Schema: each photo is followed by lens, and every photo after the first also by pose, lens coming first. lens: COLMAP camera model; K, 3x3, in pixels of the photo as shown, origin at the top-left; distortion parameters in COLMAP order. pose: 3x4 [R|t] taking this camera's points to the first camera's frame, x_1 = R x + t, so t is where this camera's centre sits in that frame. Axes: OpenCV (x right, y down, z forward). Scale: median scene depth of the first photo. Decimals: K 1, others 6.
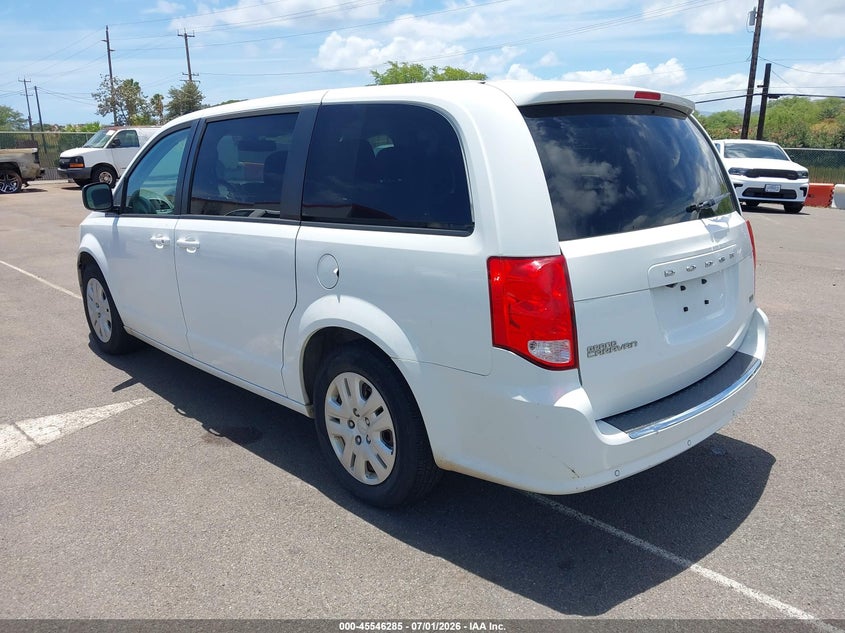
lens RADIAL K [[665.1, 0, 430.4], [0, 665.1, 315.4], [0, 0, 1]] dist [0.054769, -0.086848]
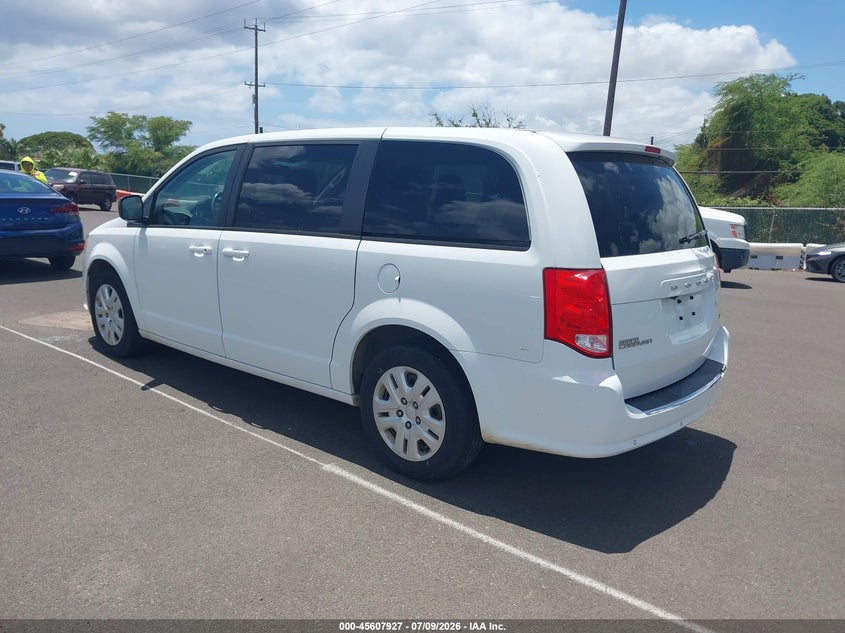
lens RADIAL K [[665.1, 0, 430.4], [0, 665.1, 315.4], [0, 0, 1]] dist [0.054769, -0.086848]
pose [[0.992059, 0.033709, 0.121174, -0.220723], [-0.027765, 0.998343, -0.050409, 0.057359], [-0.122673, 0.046644, 0.991350, -0.180850]]
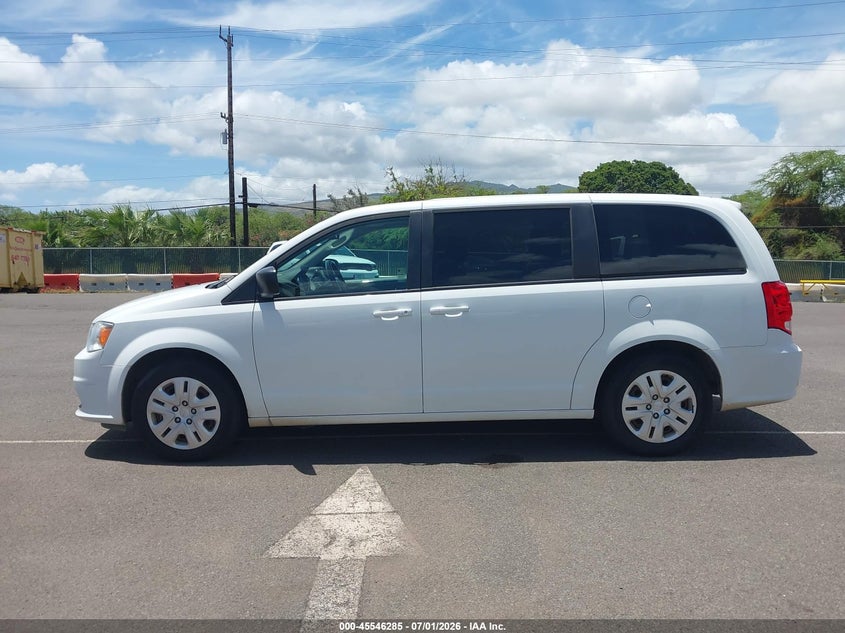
lens RADIAL K [[665.1, 0, 430.4], [0, 665.1, 315.4], [0, 0, 1]] dist [0.054769, -0.086848]
pose [[0.698156, -0.075068, 0.711999, -1.595548], [0.180078, 0.980928, -0.073155, -0.020575], [-0.692929, 0.179289, 0.698359, 0.251090]]
